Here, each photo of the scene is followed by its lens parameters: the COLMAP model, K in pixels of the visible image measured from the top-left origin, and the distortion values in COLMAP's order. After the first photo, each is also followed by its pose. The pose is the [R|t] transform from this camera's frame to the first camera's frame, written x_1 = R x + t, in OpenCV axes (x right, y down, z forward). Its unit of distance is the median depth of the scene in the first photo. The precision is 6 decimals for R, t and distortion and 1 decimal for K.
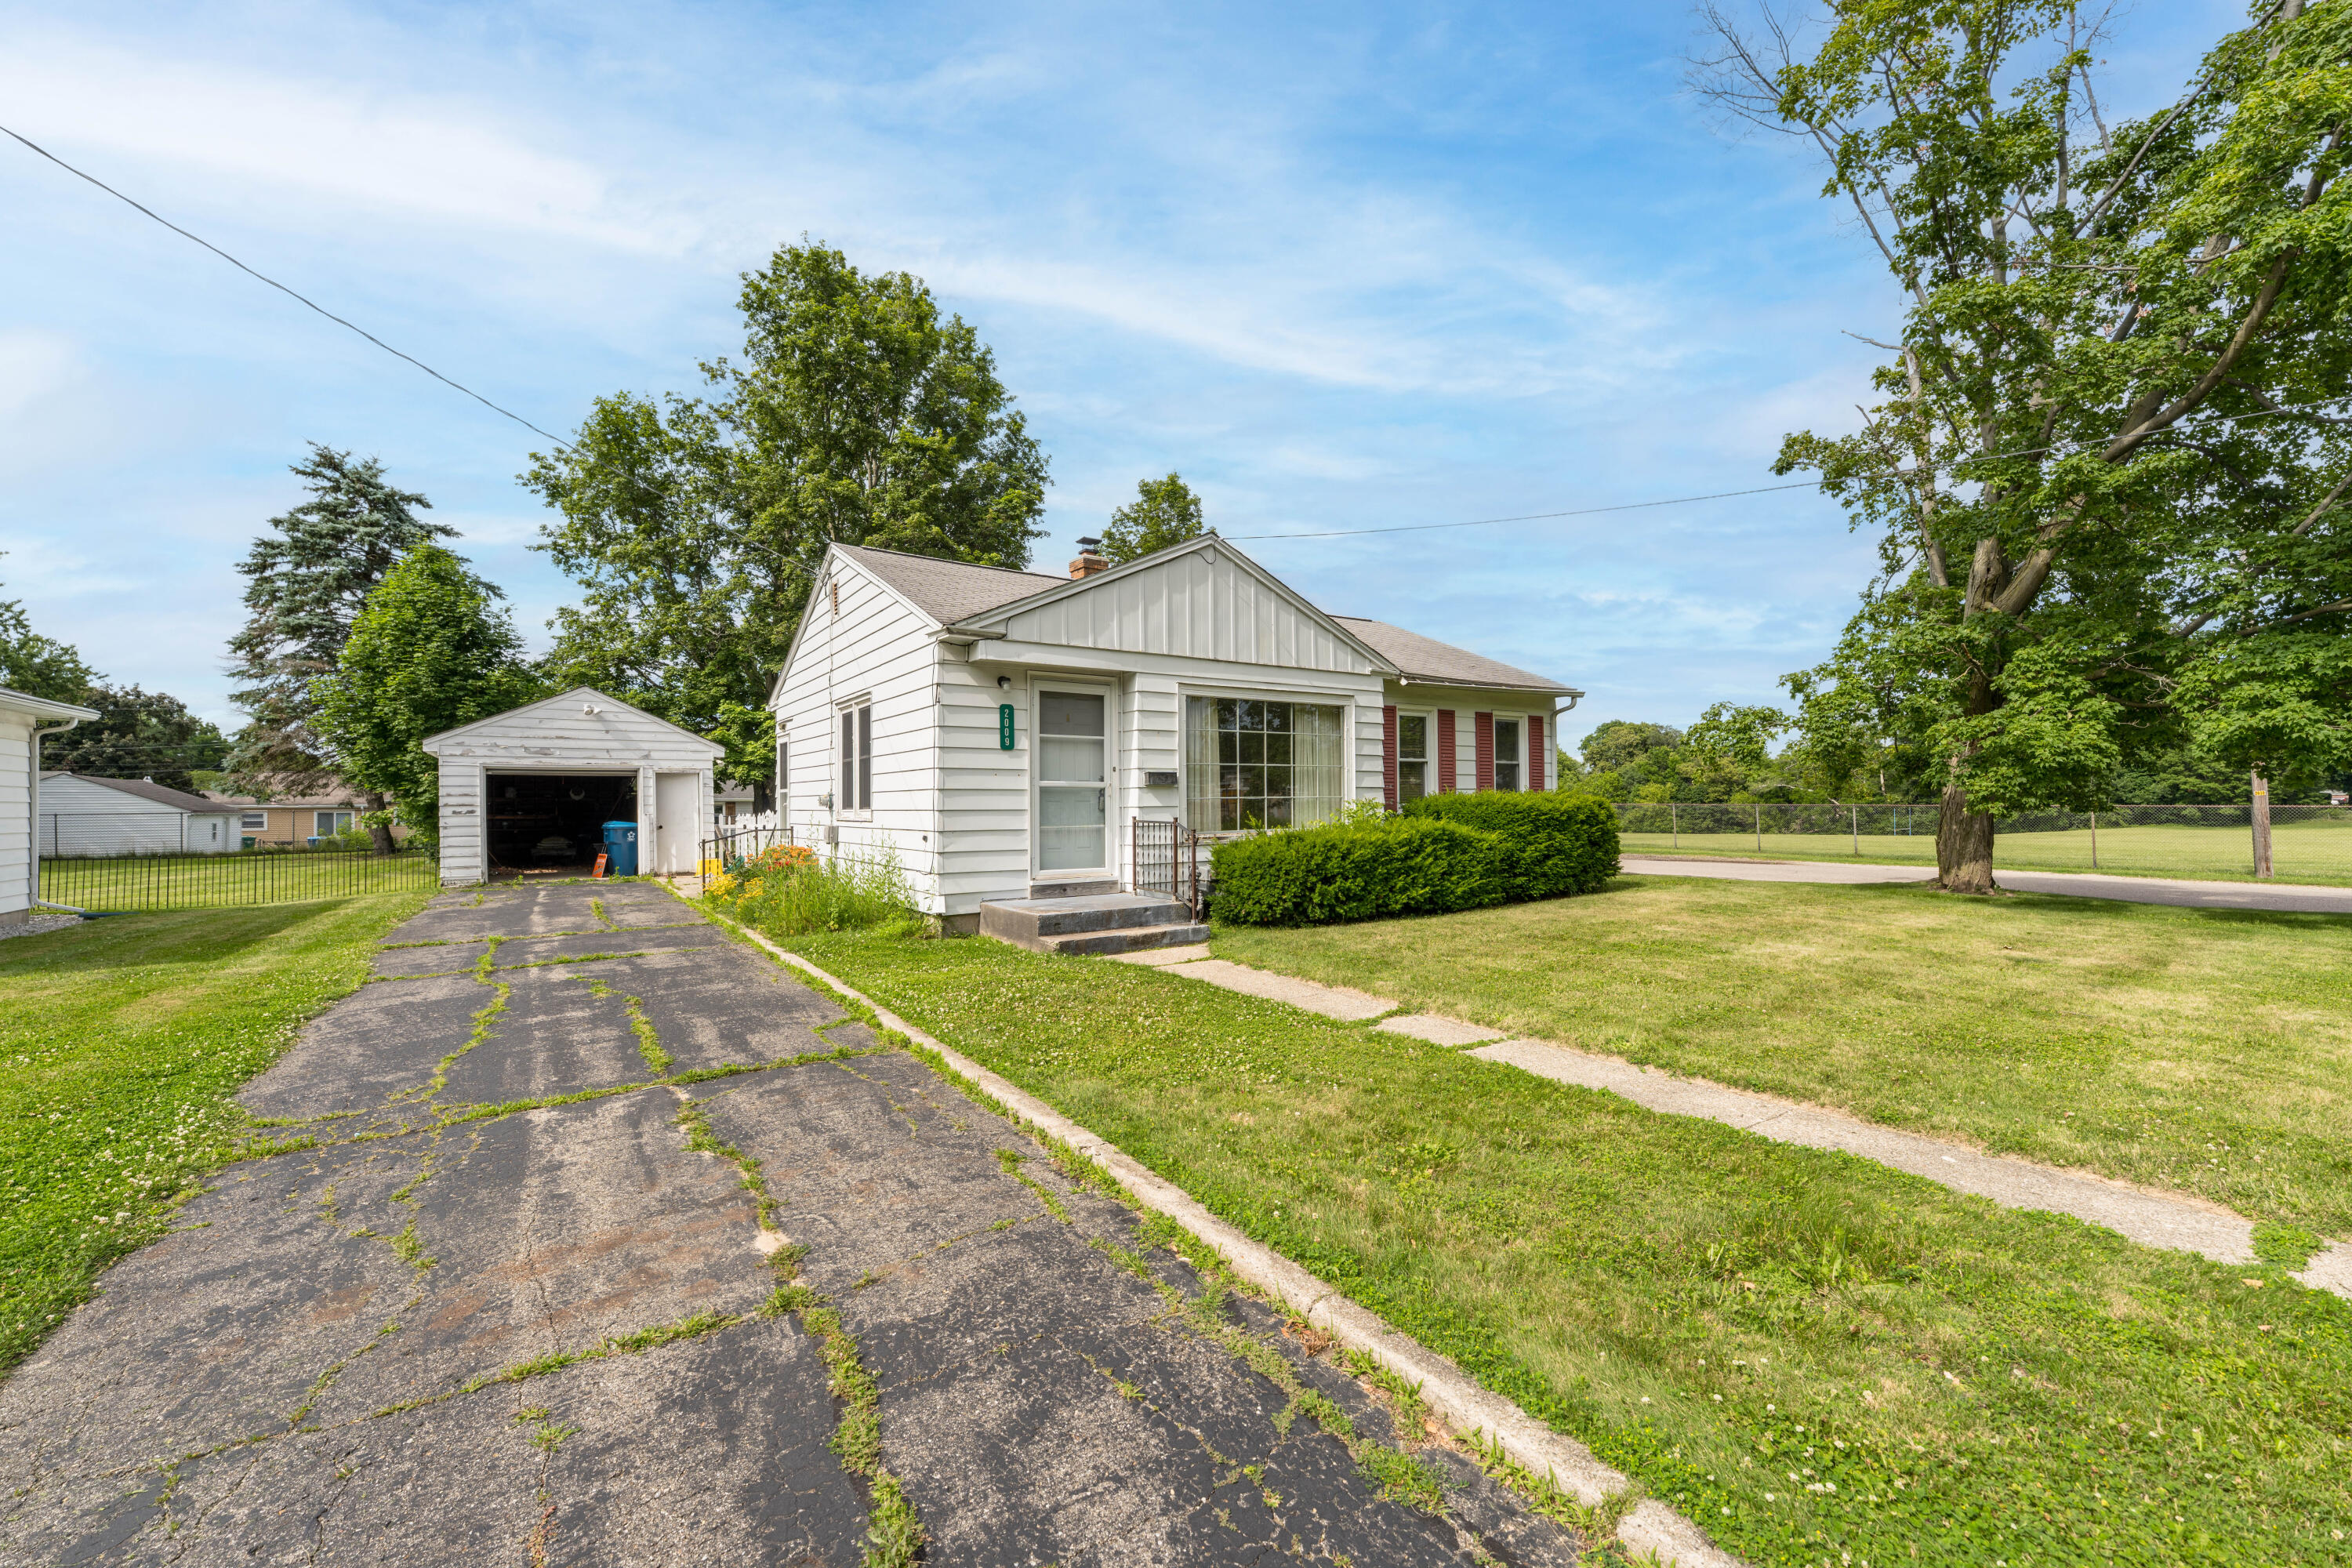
lens RADIAL K [[917.6, 0, 1188.8], [0, 917.6, 804.8], [0, 0, 1]] dist [-0.001561, -0.000093]
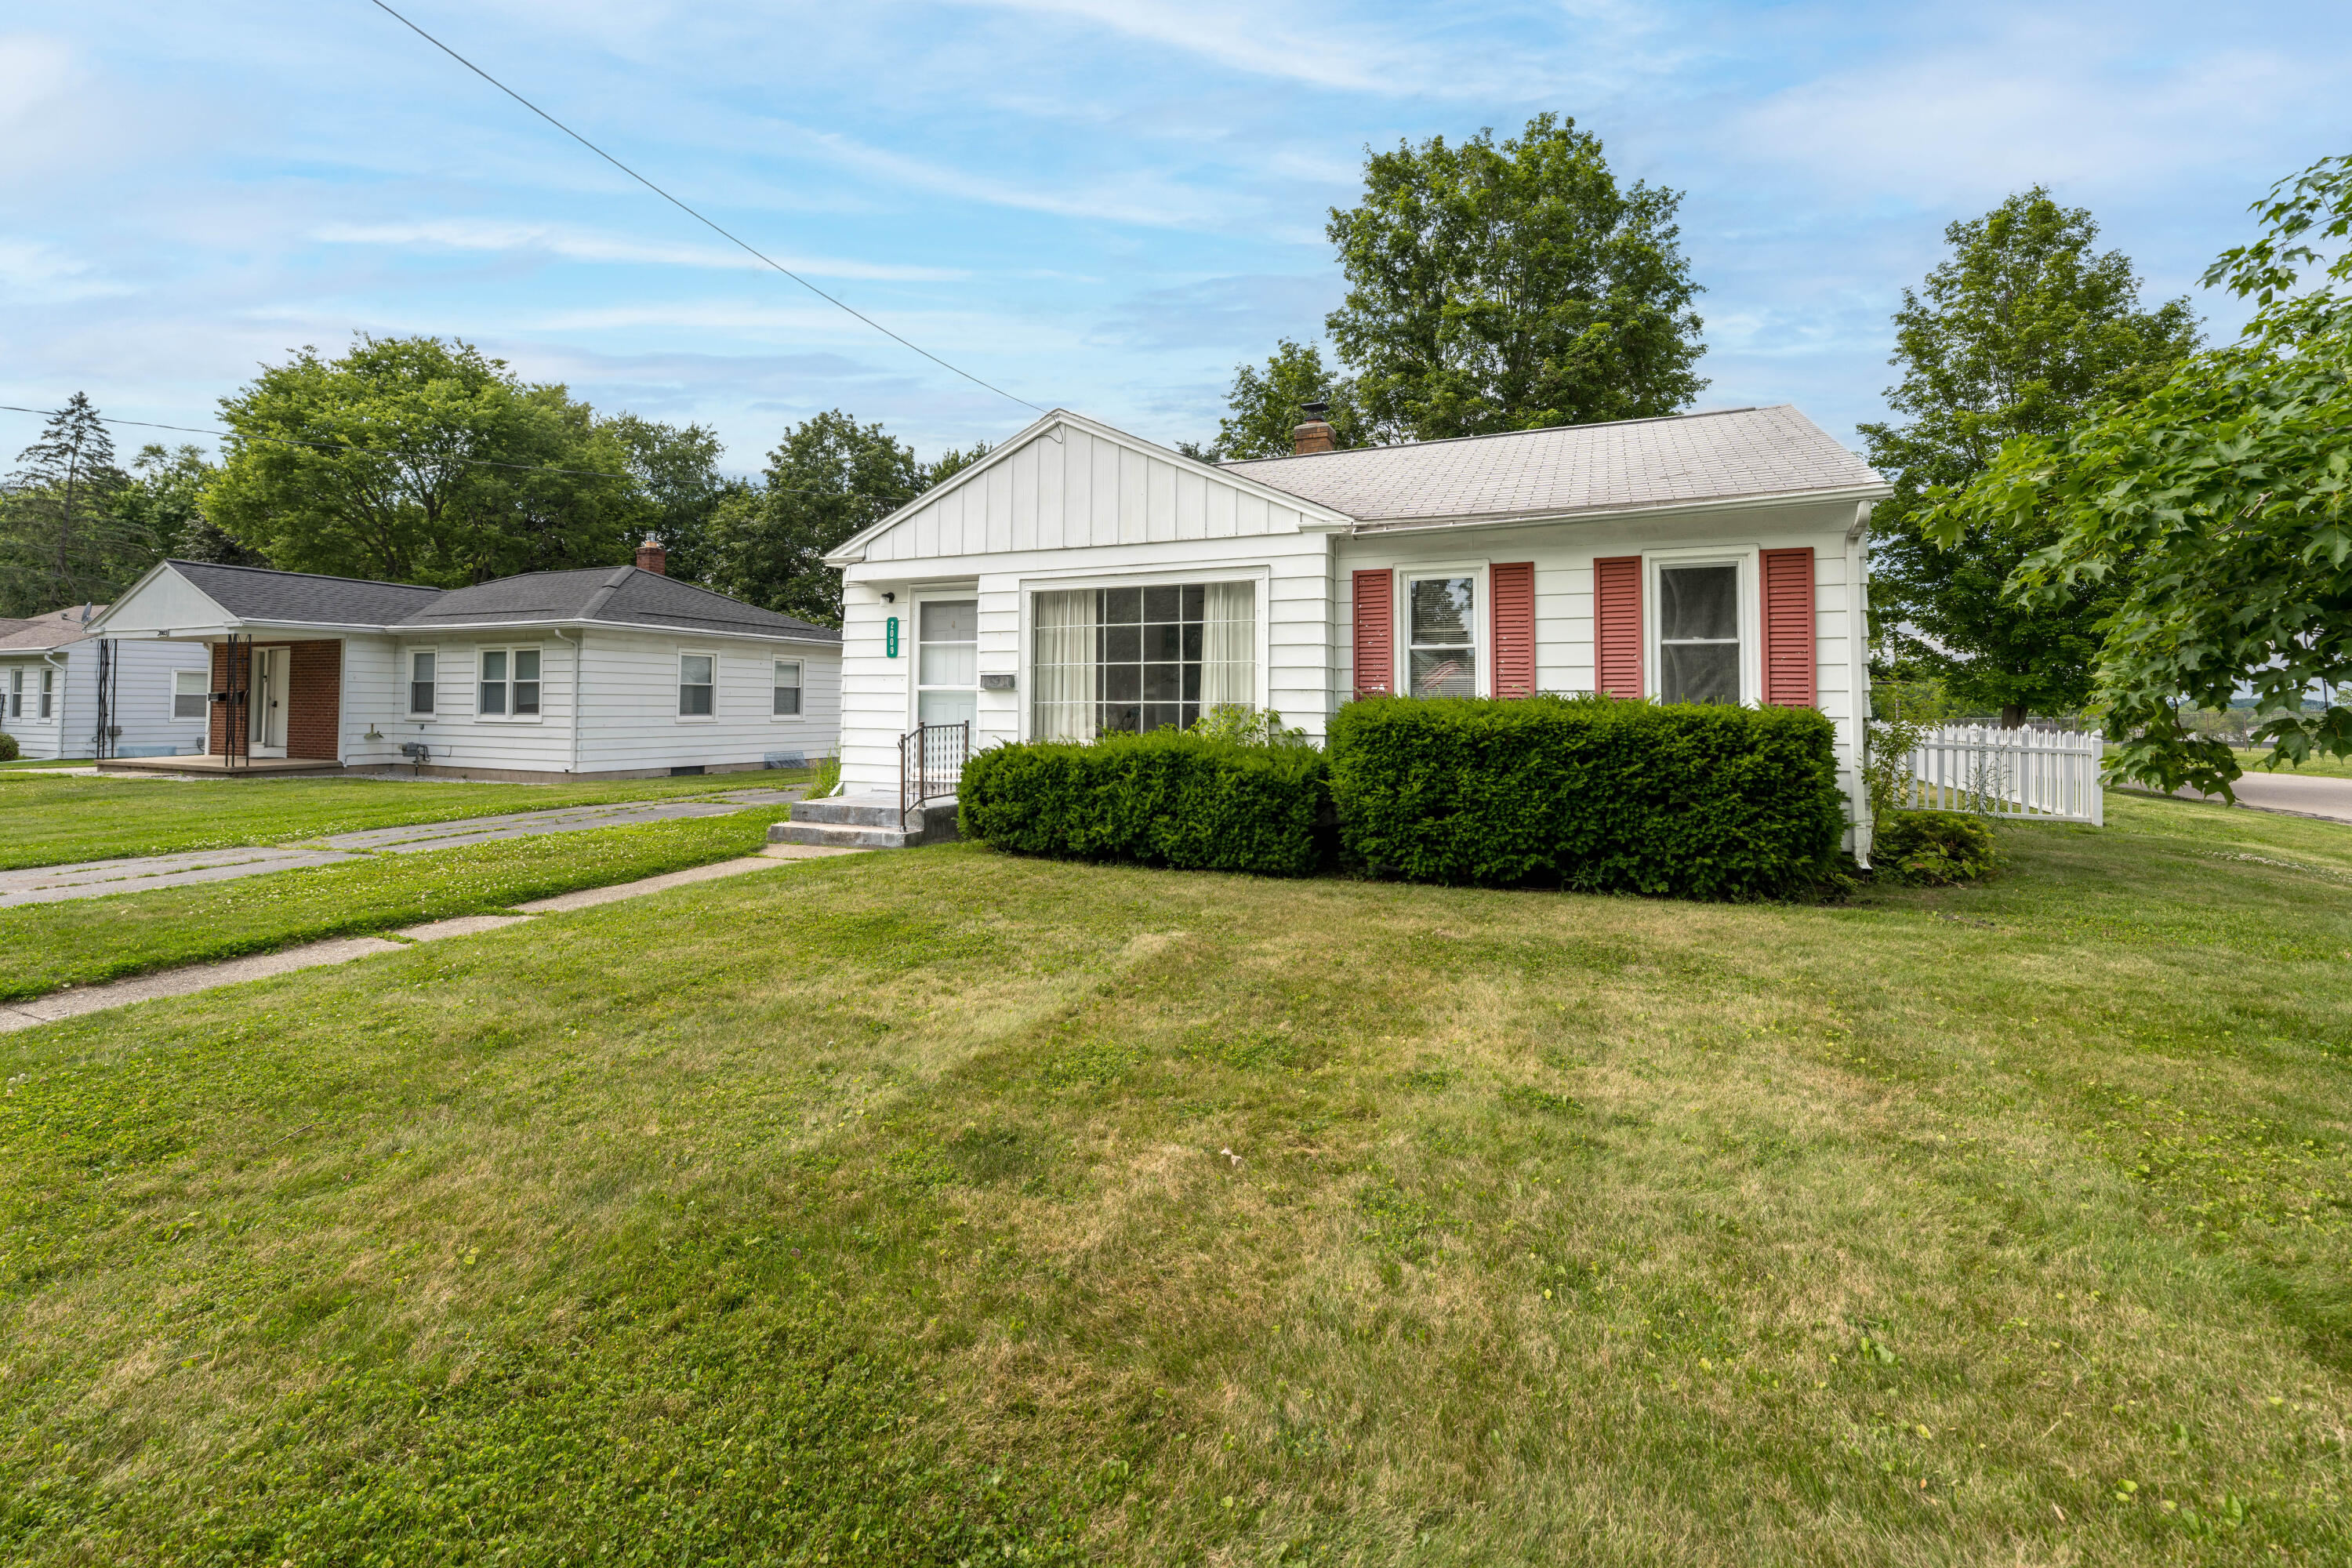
lens RADIAL K [[974.5, 0, 1181.7], [0, 974.5, 675.6], [0, 0, 1]] dist [-0.000756, -0.000141]
pose [[0.547214, -0.012626, -0.836898, 0.844544], [-0.010043, 0.999715, -0.021649, -0.013085], [0.836933, 0.020252, 0.546931, 0.549691]]
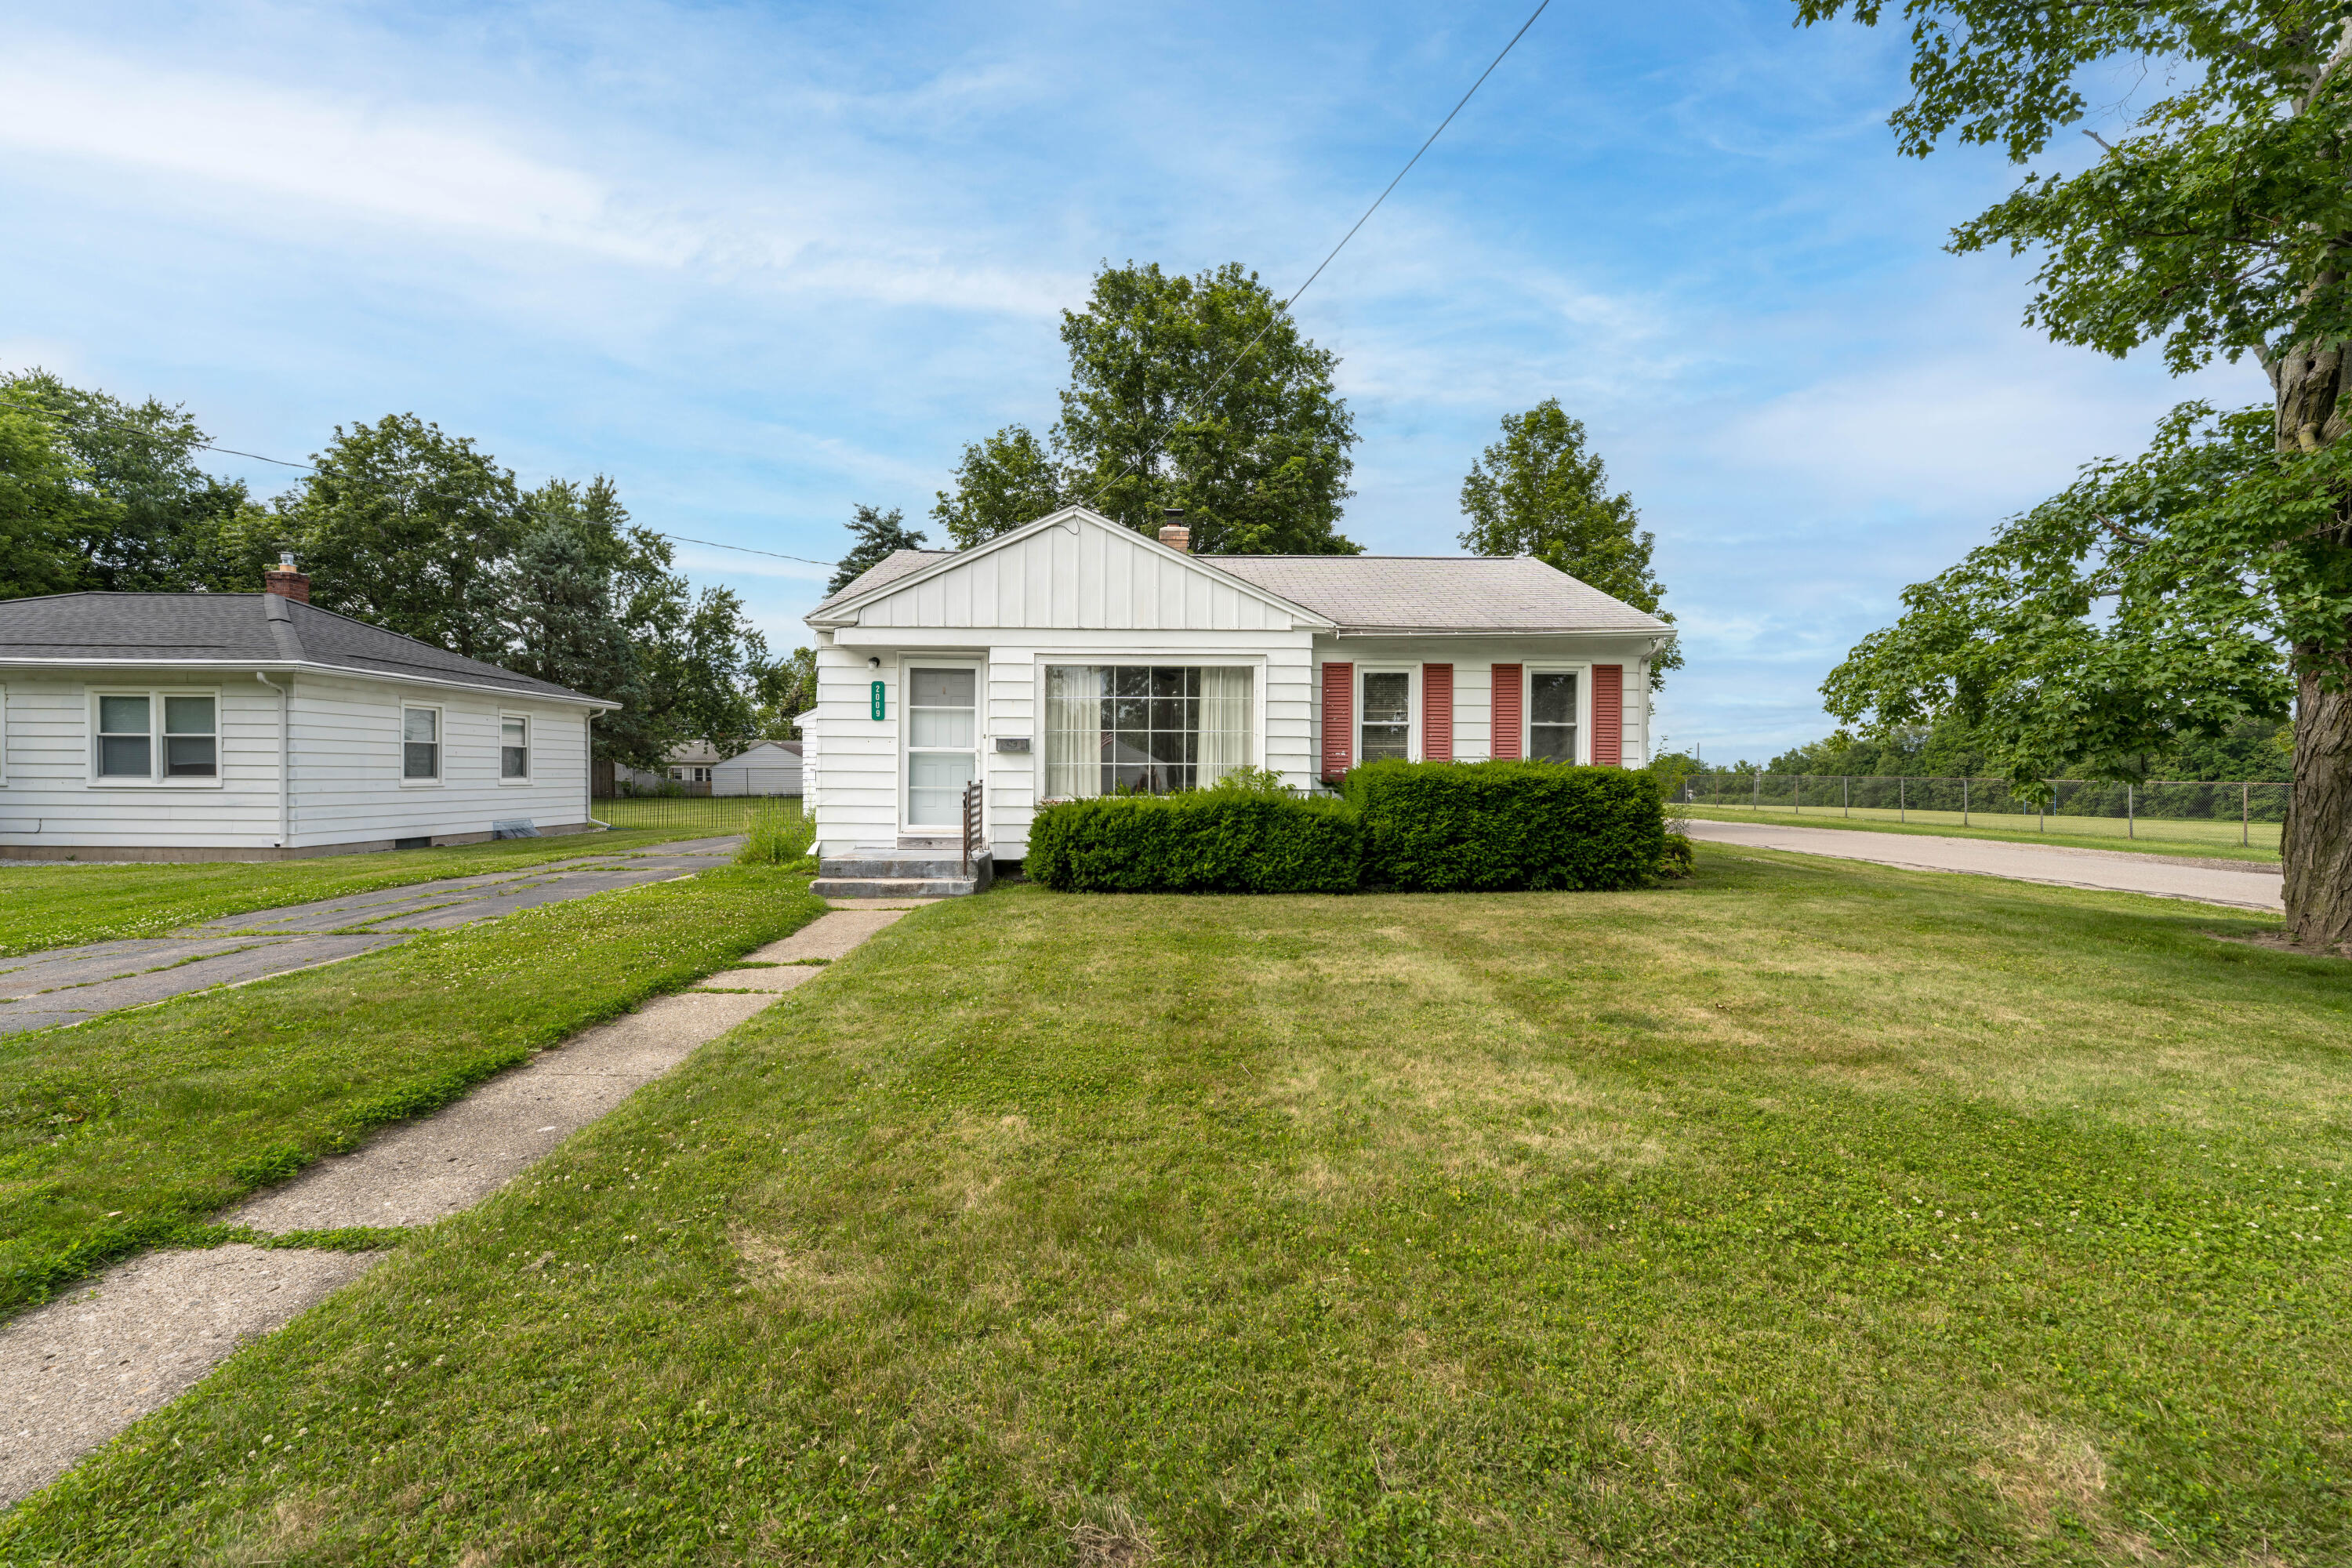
lens RADIAL K [[930.4, 0, 1176.0], [0, 930.4, 784.0], [0, 0, 1]] dist [0.000050, 0.000146]
pose [[0.843275, 0.021936, -0.537034, 0.647135], [-0.014381, 0.999730, 0.018253, -0.004618], [0.537290, -0.007669, 0.843363, 0.173909]]
